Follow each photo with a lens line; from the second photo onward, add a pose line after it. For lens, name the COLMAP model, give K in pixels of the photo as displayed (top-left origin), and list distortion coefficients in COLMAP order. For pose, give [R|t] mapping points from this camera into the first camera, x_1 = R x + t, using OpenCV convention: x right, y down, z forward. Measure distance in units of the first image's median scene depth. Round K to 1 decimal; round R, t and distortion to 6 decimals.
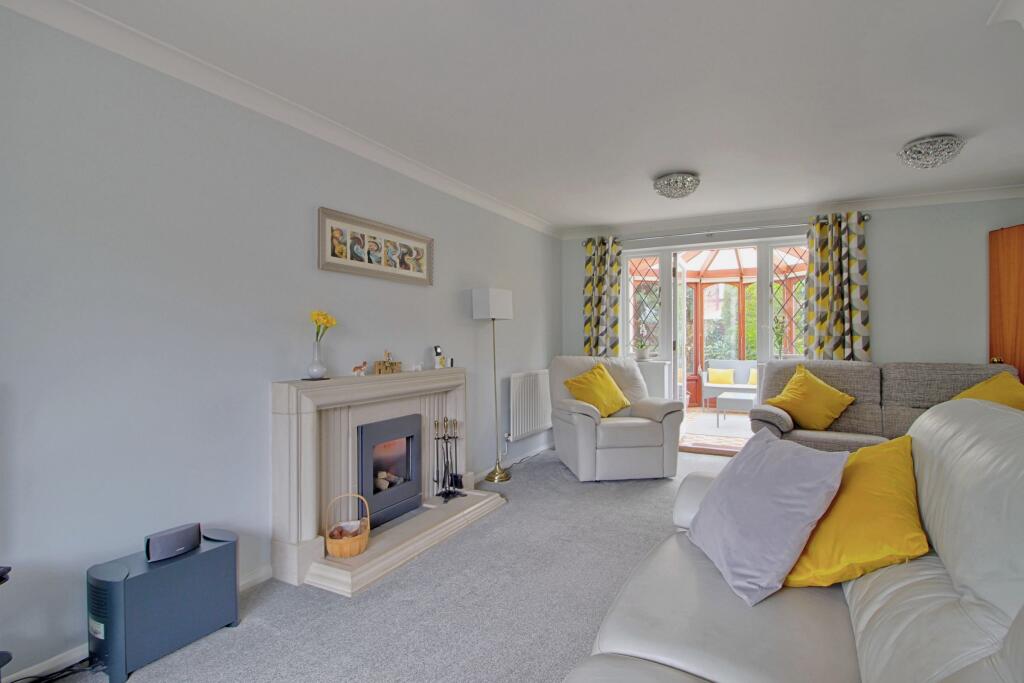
lens RADIAL K [[519.2, 0, 511.9], [0, 519.2, 340.0], [0, 0, 1]] dist [0.003564, 0.000013]
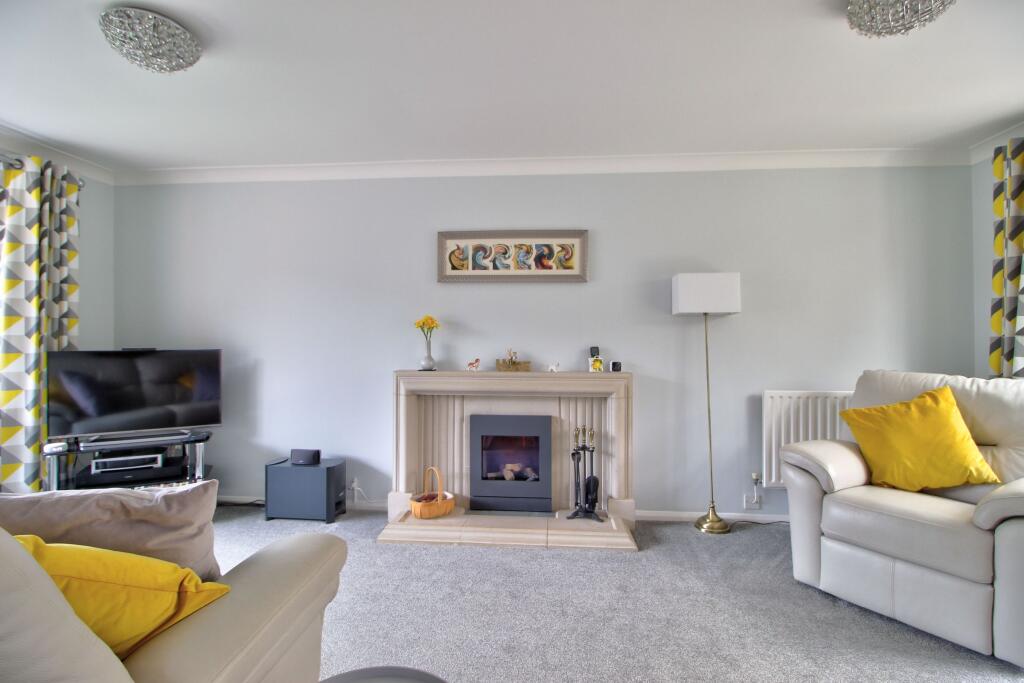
lens RADIAL K [[472.4, 0, 511.9], [0, 472.4, 341.0], [0, 0, 1]] dist [-0.003191, -0.000452]
pose [[0.394166, -0.000335, -0.919039, 0.616005], [-0.011225, 0.999924, -0.005179, 0.007207], [0.918971, 0.012357, 0.394132, 0.598373]]
